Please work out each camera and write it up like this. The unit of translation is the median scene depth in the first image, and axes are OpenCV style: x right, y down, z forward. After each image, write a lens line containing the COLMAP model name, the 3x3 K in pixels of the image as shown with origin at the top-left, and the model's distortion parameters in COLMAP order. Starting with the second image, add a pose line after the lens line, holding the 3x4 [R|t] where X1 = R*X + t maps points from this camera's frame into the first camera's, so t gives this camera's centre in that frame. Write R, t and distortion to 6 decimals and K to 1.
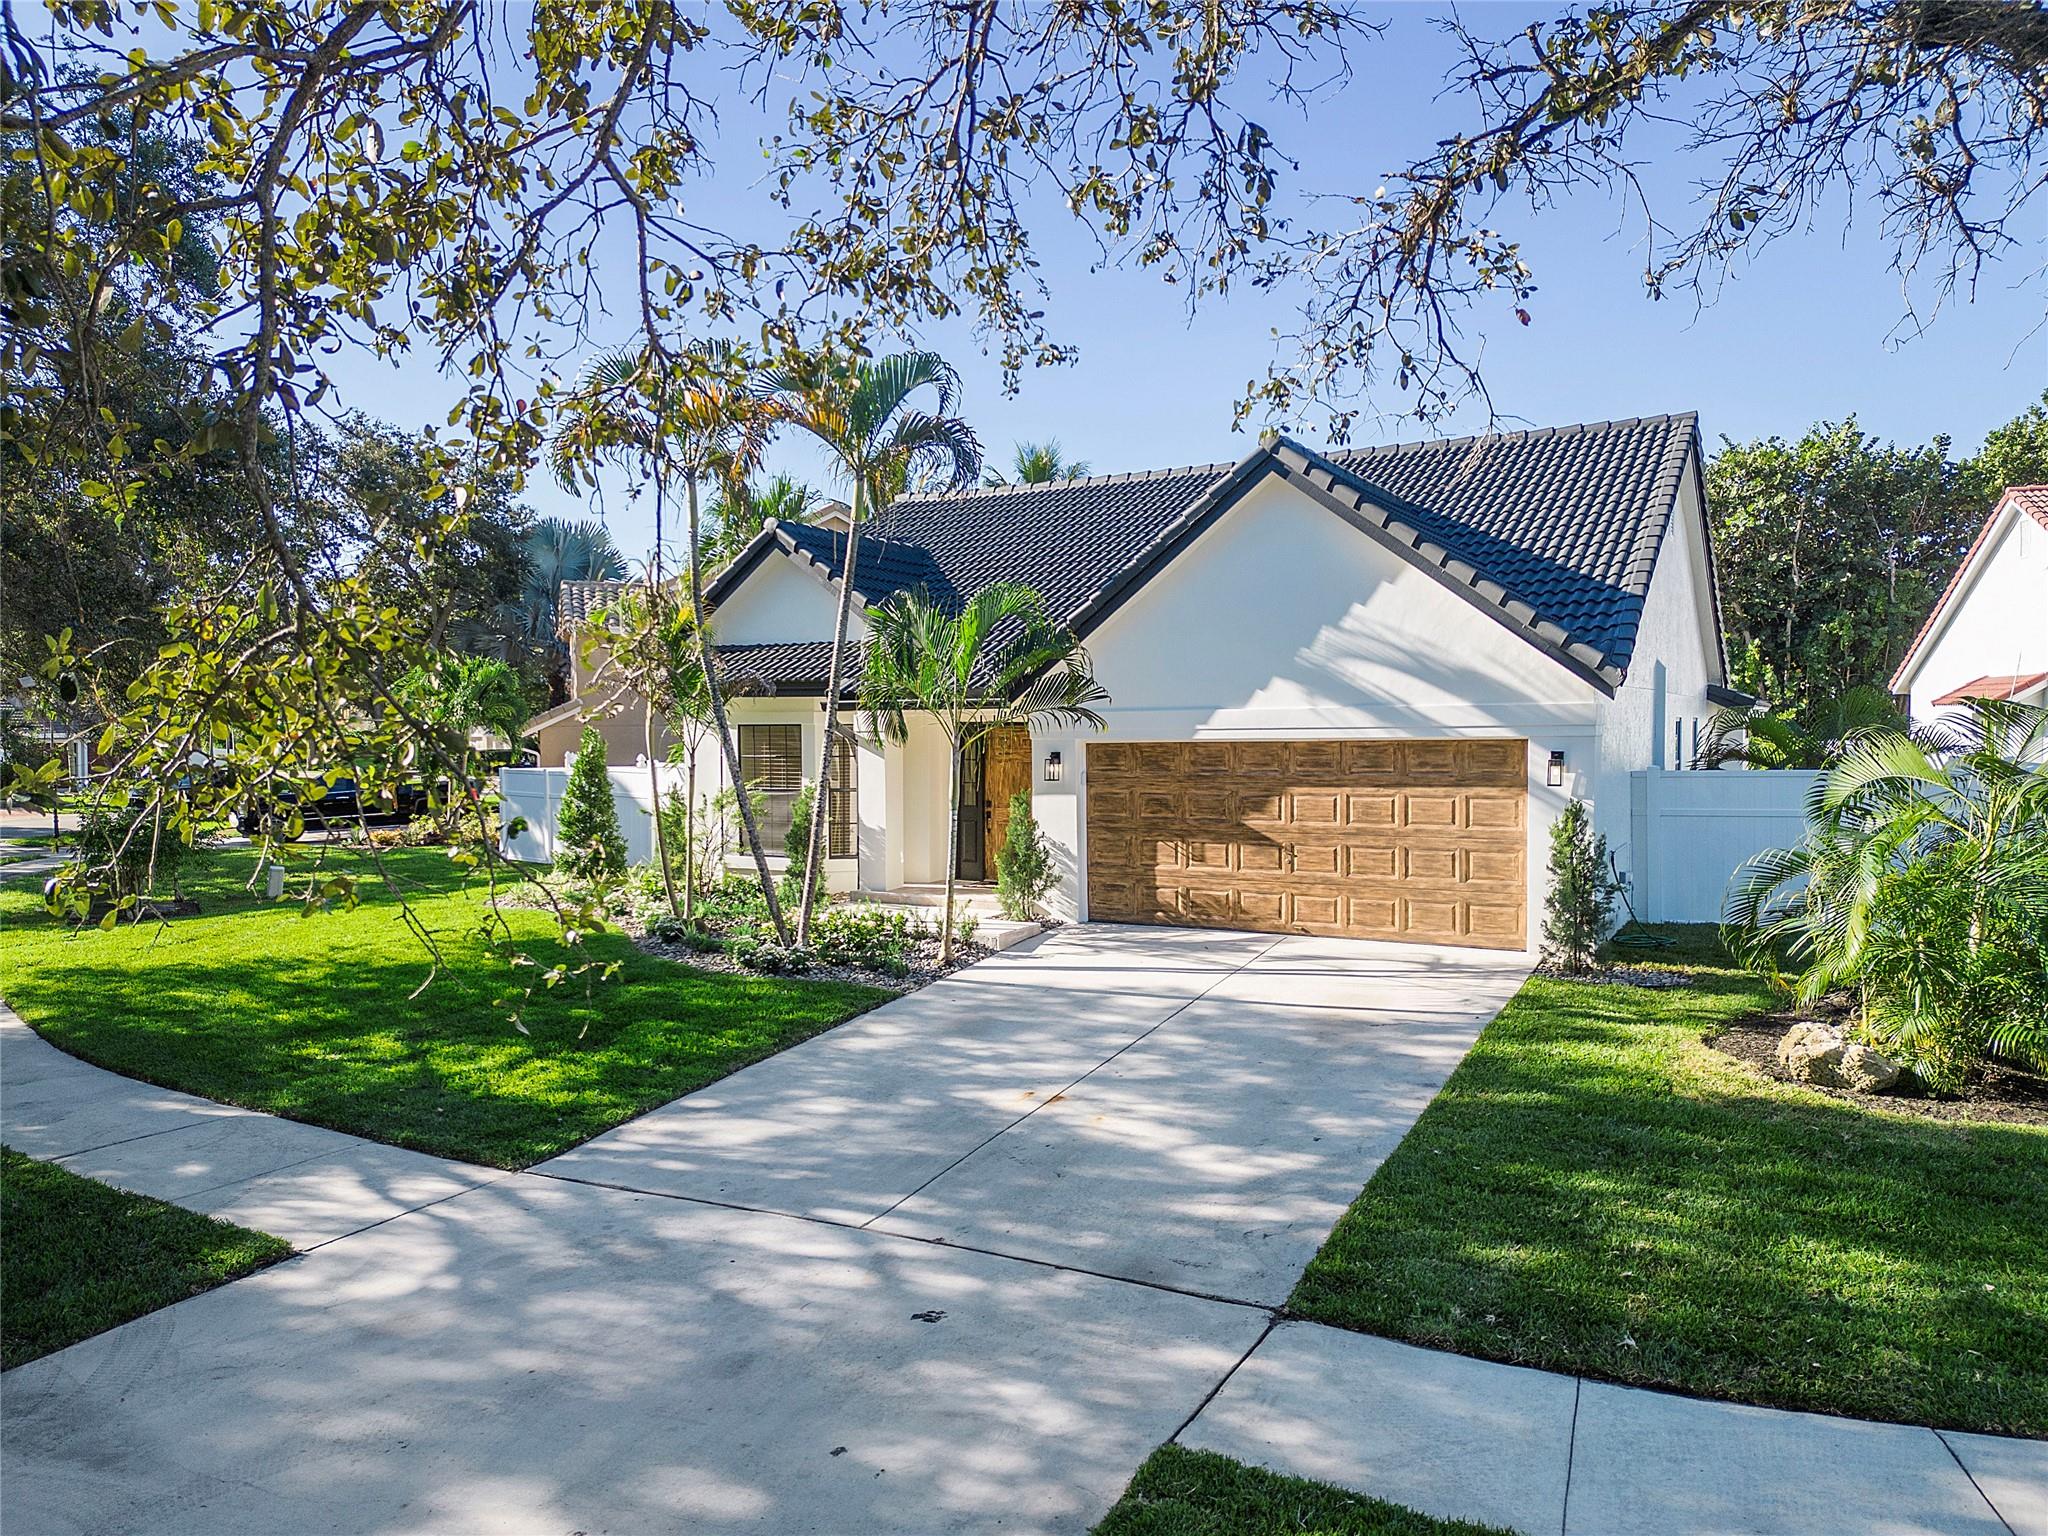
lens RADIAL K [[1443.3, 0, 1024.0], [0, 1443.3, 768.0], [0, 0, 1]] dist [0.067382, -0.067559]
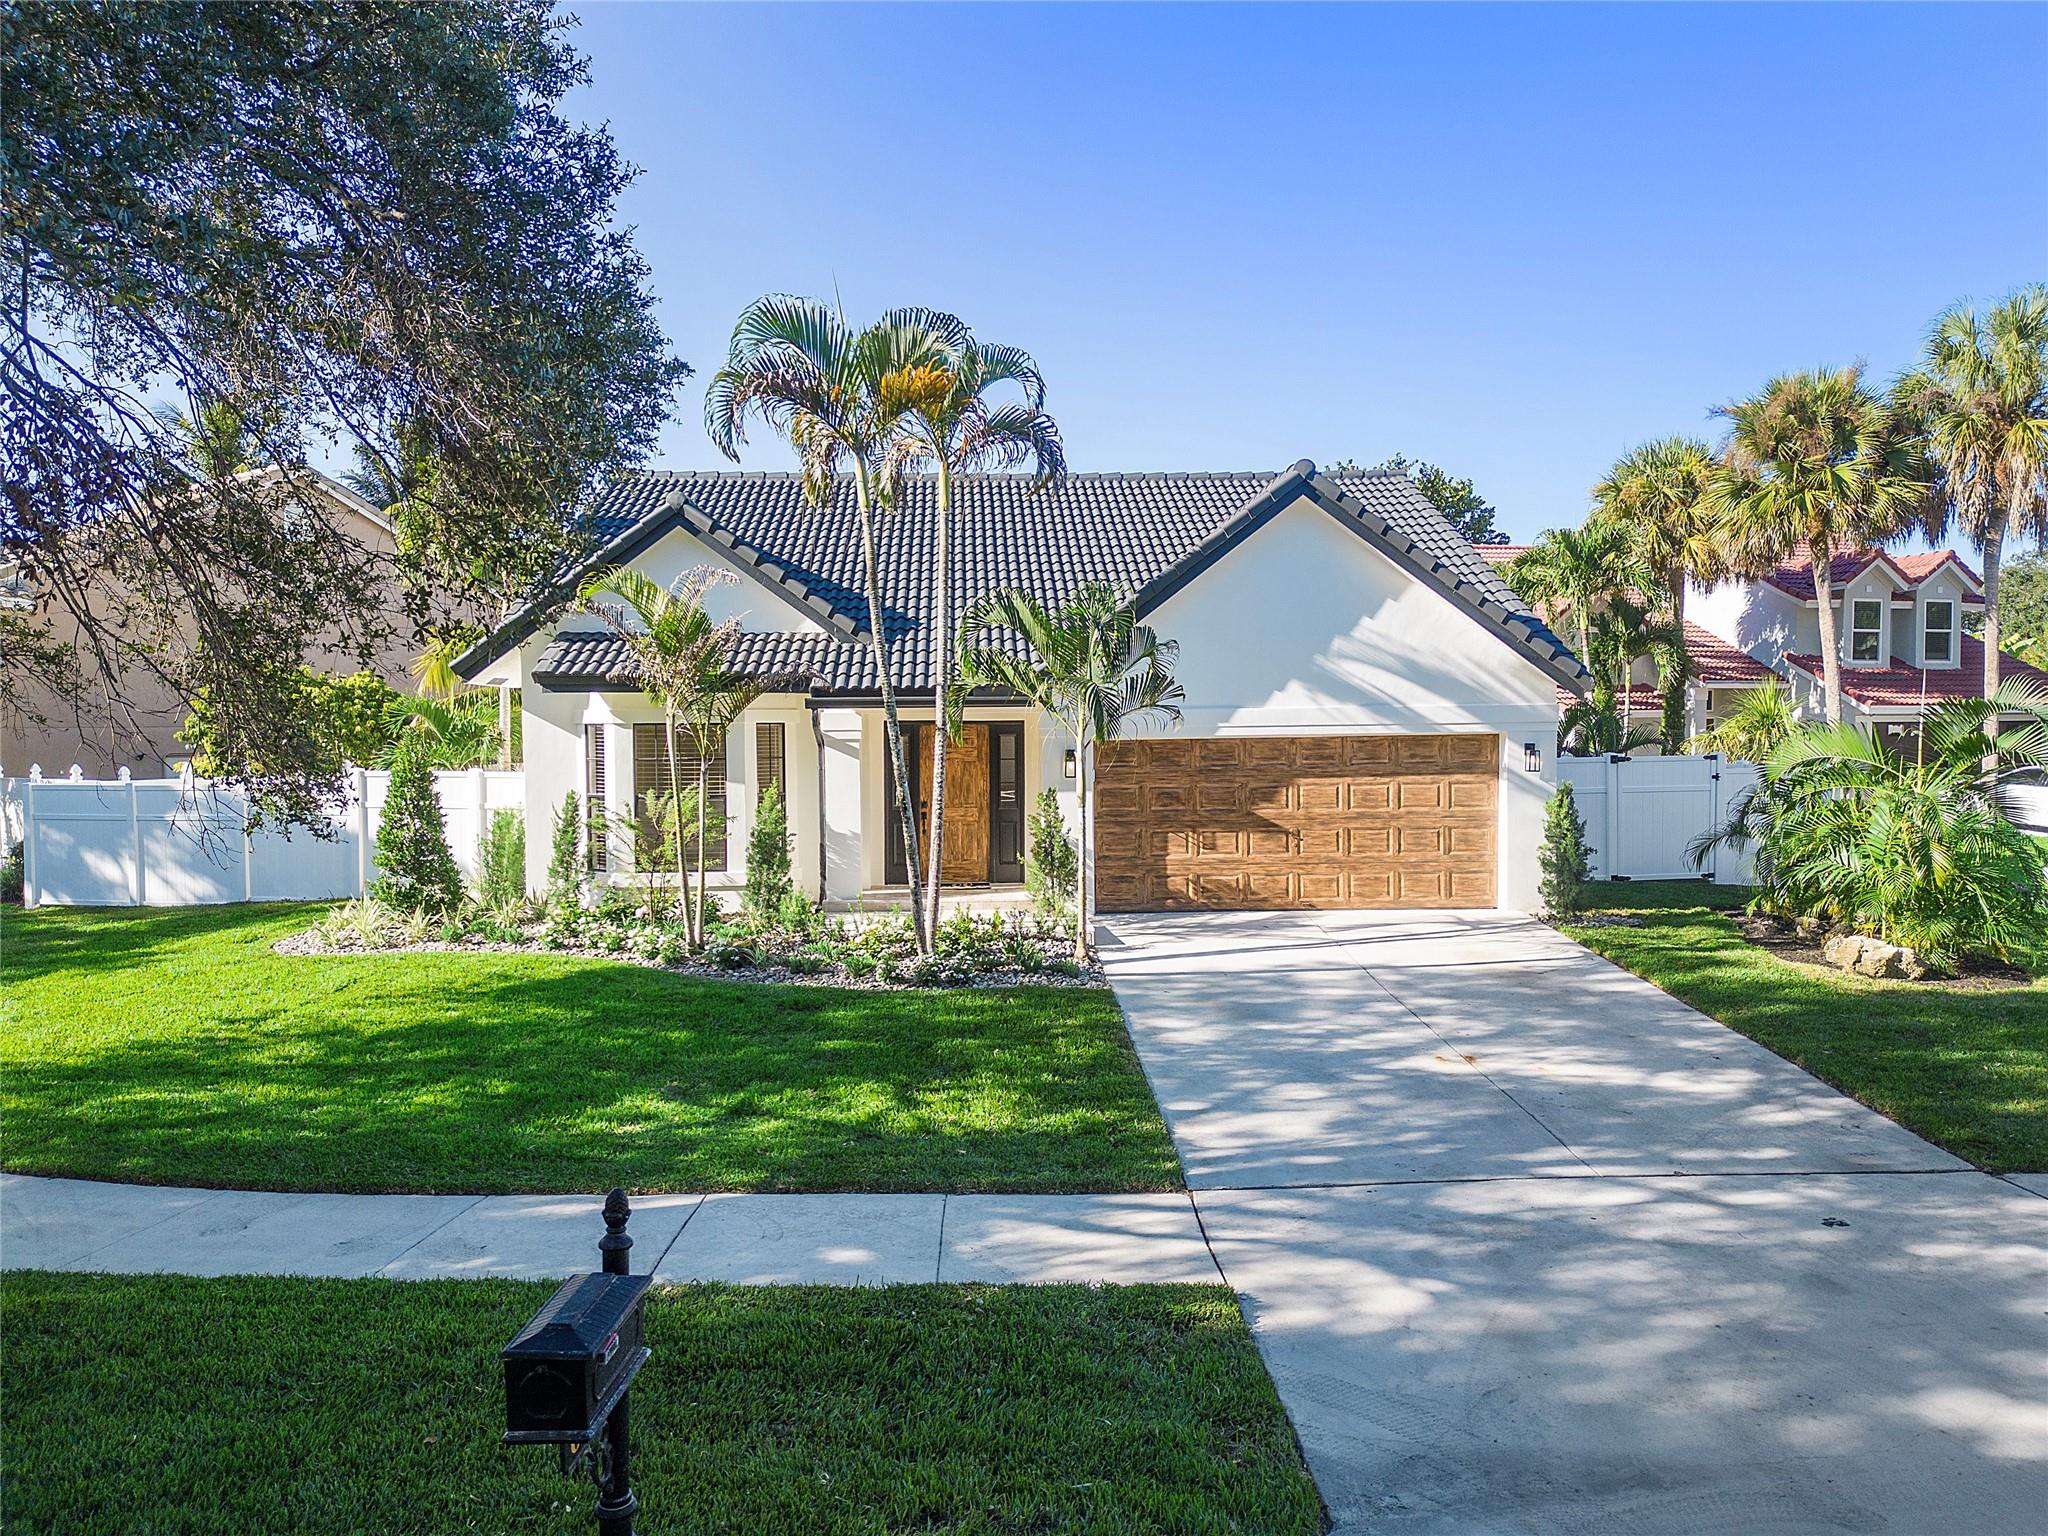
lens RADIAL K [[1443.3, 0, 1024.0], [0, 1443.3, 768.0], [0, 0, 1]] dist [0.067382, -0.067559]
pose [[0.853507, -0.016233, 0.520829, -0.931054], [0.017934, 0.999838, 0.001772, -0.000847], [-0.520773, 0.007828, 0.853659, 0.252053]]
